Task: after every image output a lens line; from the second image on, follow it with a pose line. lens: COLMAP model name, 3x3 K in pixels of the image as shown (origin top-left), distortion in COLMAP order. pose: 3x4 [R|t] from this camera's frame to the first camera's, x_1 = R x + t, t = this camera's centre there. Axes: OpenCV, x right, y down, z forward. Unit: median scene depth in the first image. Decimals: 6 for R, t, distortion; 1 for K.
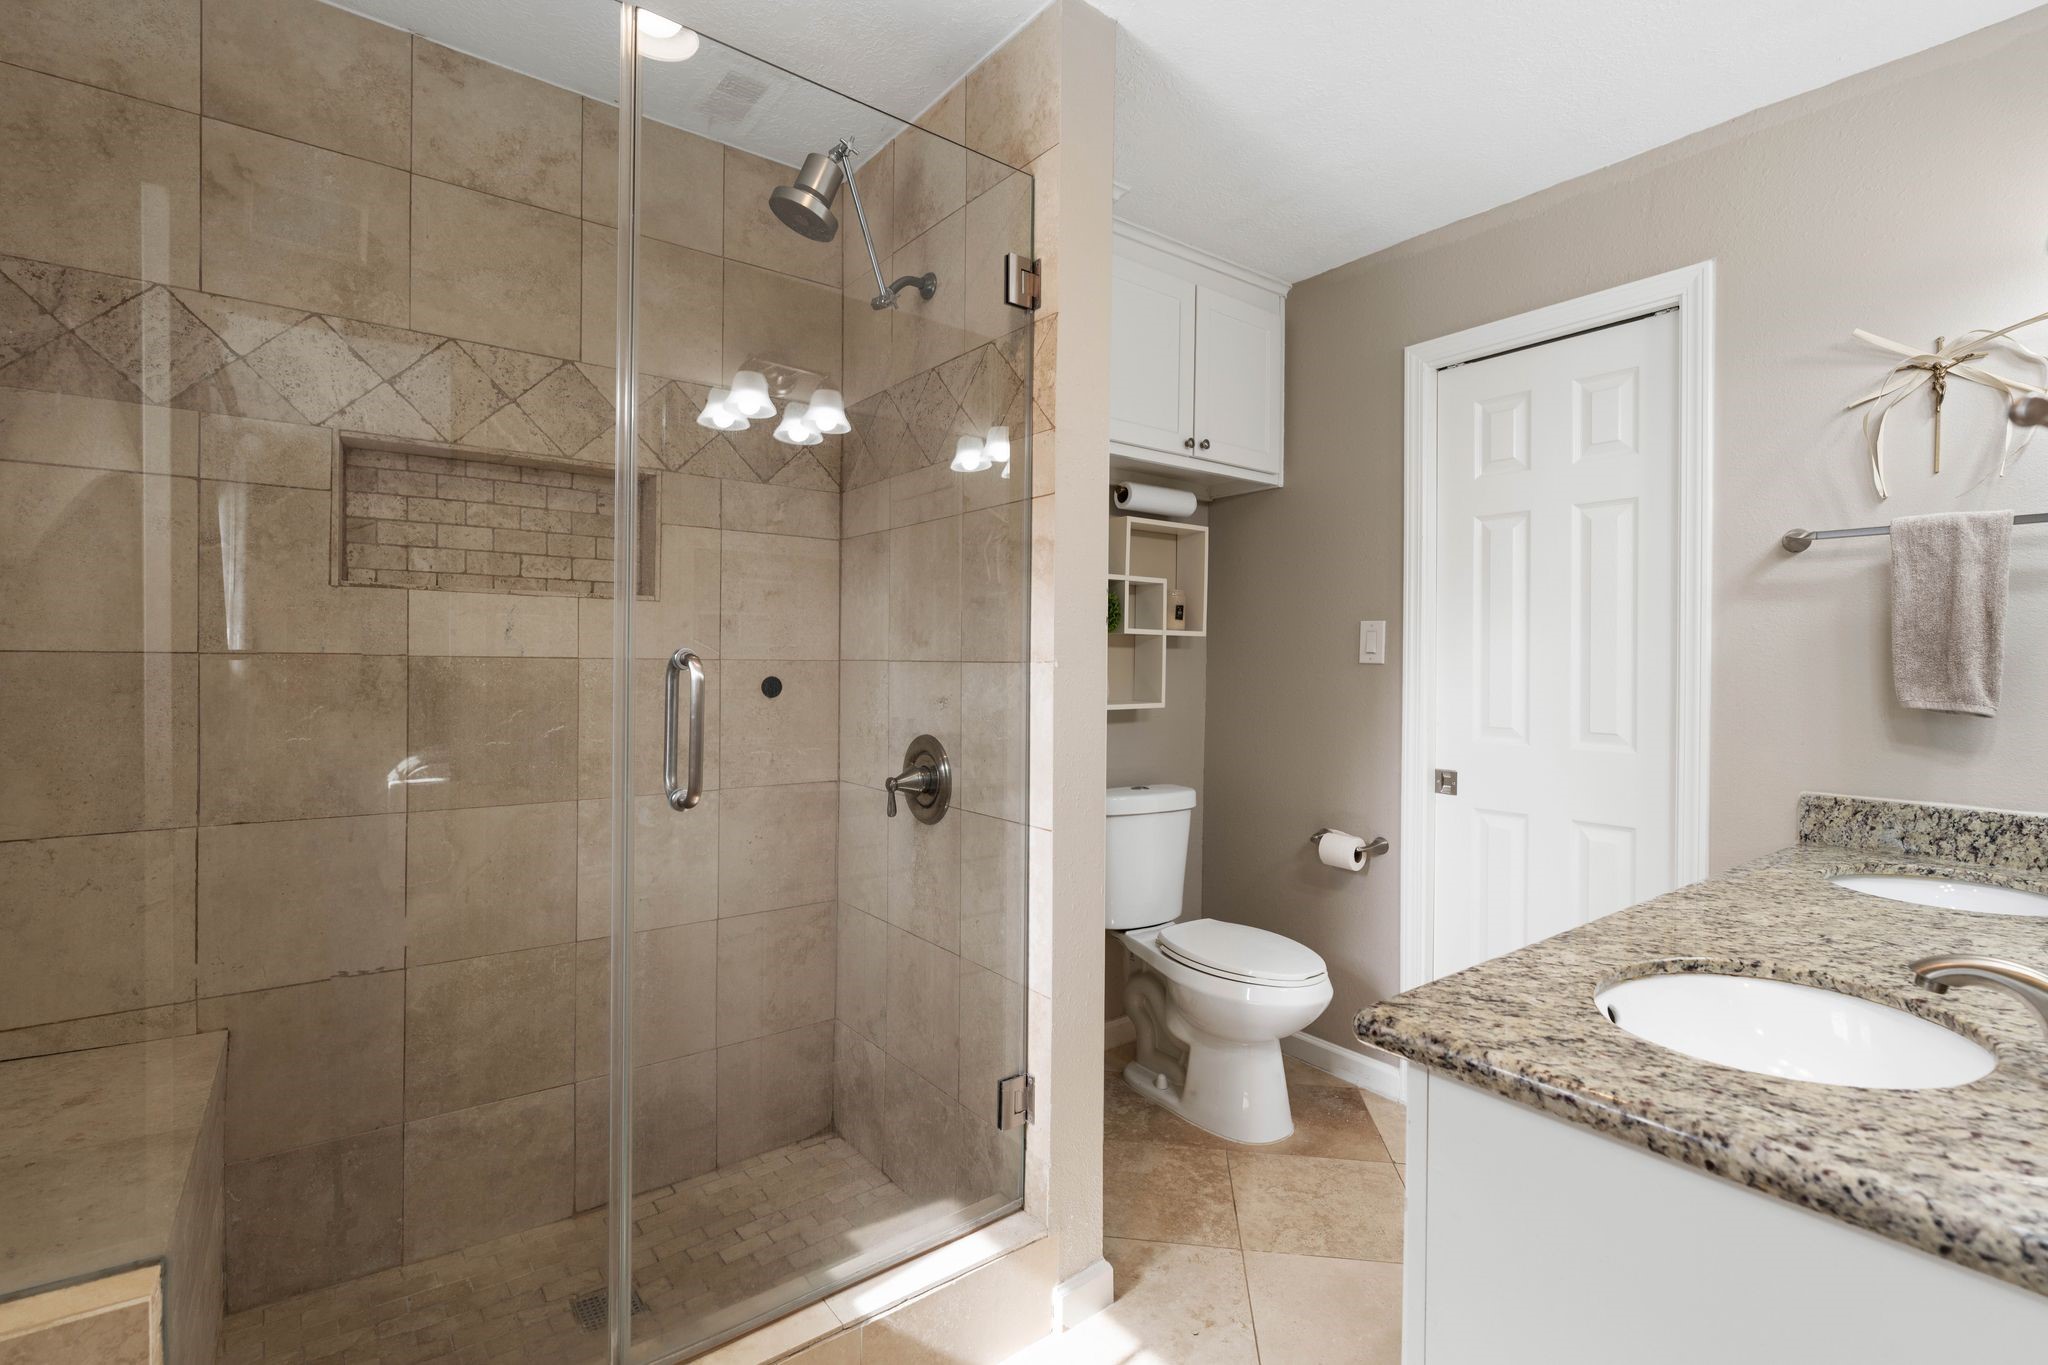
lens RADIAL K [[922.6, 0, 1057.3], [0, 922.6, 664.1], [0, 0, 1]] dist [-0.008299, 0.000919]
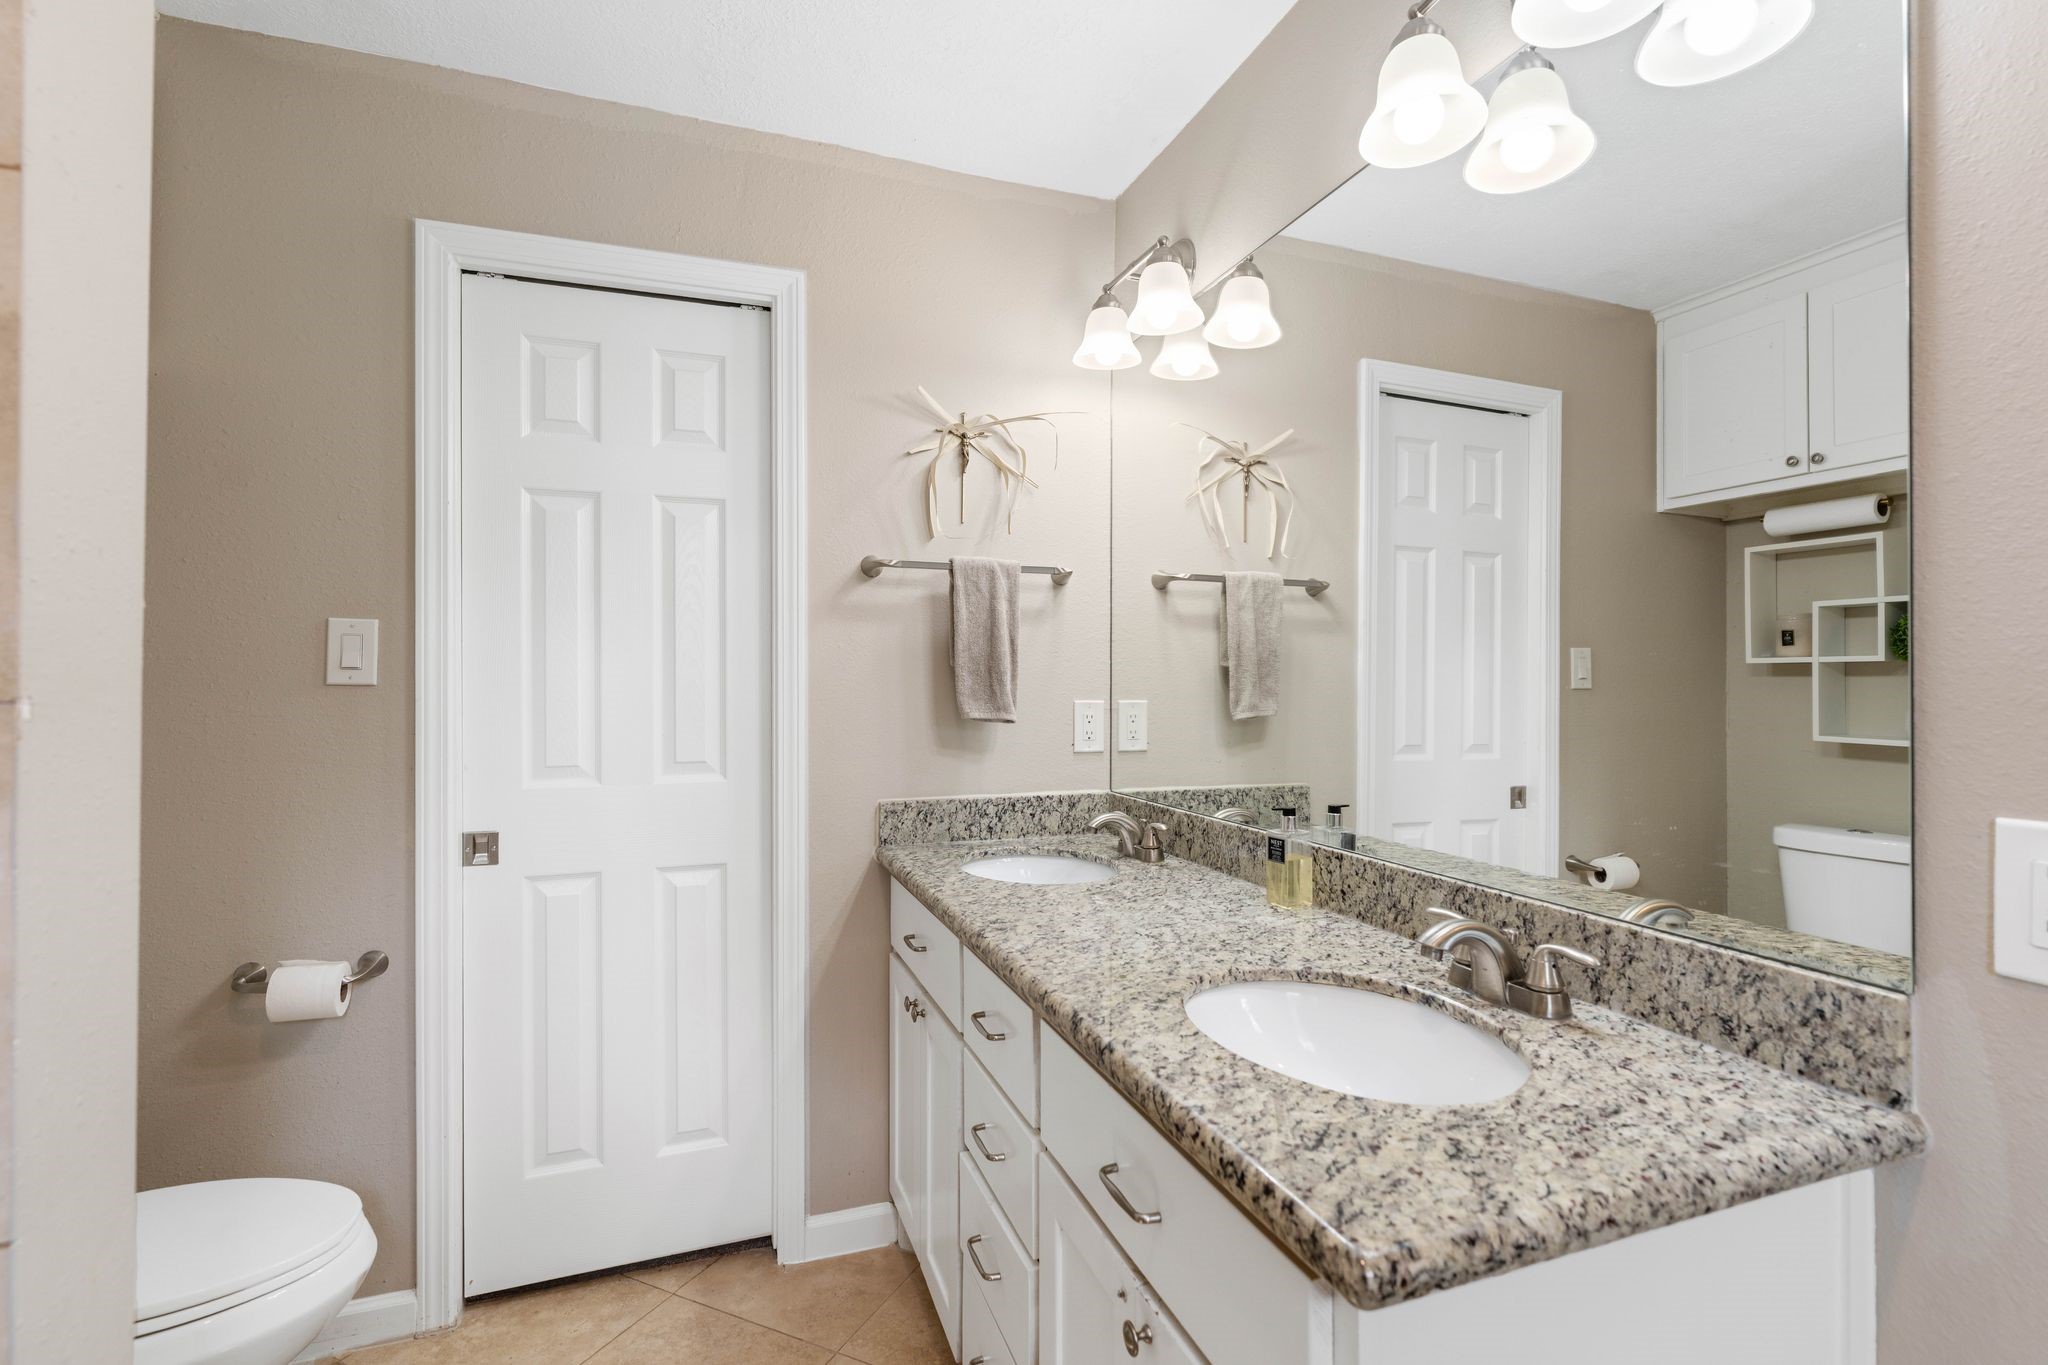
lens RADIAL K [[922.6, 0, 1017.9], [0, 922.6, 674.1], [0, 0, 1]] dist [-0.008299, 0.000919]
pose [[0.330046, -0.001570, 0.943963, -0.171272], [0.004803, 0.999988, -0.000017, -0.008760], [-0.943952, 0.004540, 0.330050, 0.532635]]
